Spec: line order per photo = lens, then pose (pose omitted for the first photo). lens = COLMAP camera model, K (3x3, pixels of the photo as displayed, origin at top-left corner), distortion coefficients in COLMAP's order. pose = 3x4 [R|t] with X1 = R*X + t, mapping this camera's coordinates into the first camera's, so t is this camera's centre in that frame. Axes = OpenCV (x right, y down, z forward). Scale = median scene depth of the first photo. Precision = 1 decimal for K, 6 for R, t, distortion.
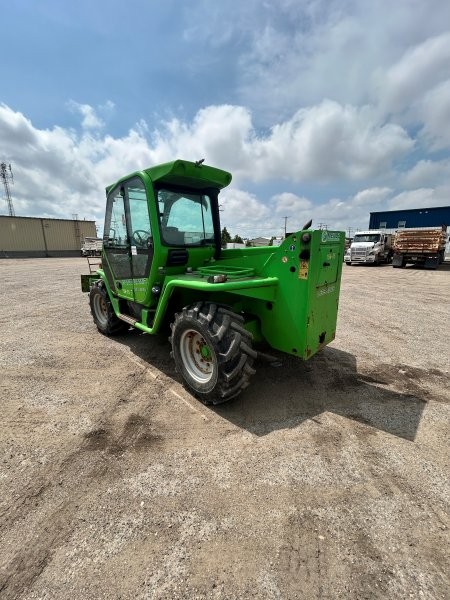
lens RADIAL K [[240.2, 0, 224.0], [0, 240.2, 302.7], [0, 0, 1]] dist [0.003465, 0.000297]
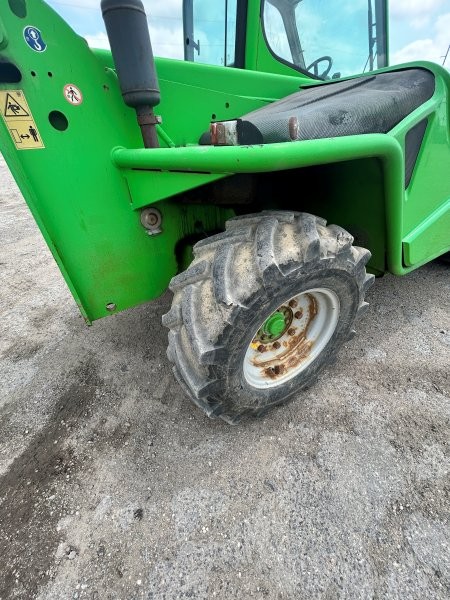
lens RADIAL K [[242.6, 0, 223.5], [0, 242.6, 301.2], [0, 0, 1]] dist [0.001074, -0.000177]
pose [[-0.233530, 0.579318, -0.780932, 0.666084], [-0.183634, 0.762410, 0.620492, -0.191891], [0.954852, 0.288309, -0.071663, 1.154478]]
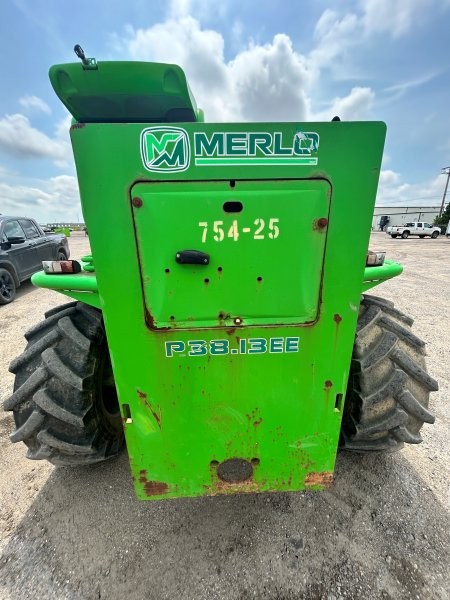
lens RADIAL K [[241.7, 0, 223.1], [0, 241.7, 299.7], [0, 0, 1]] dist [-0.000856, 0.000309]
pose [[0.731373, 0.200512, -0.651834, 0.475550], [-0.156468, 0.979640, 0.125789, -0.112410], [0.663785, 0.009993, 0.747856, 0.598730]]
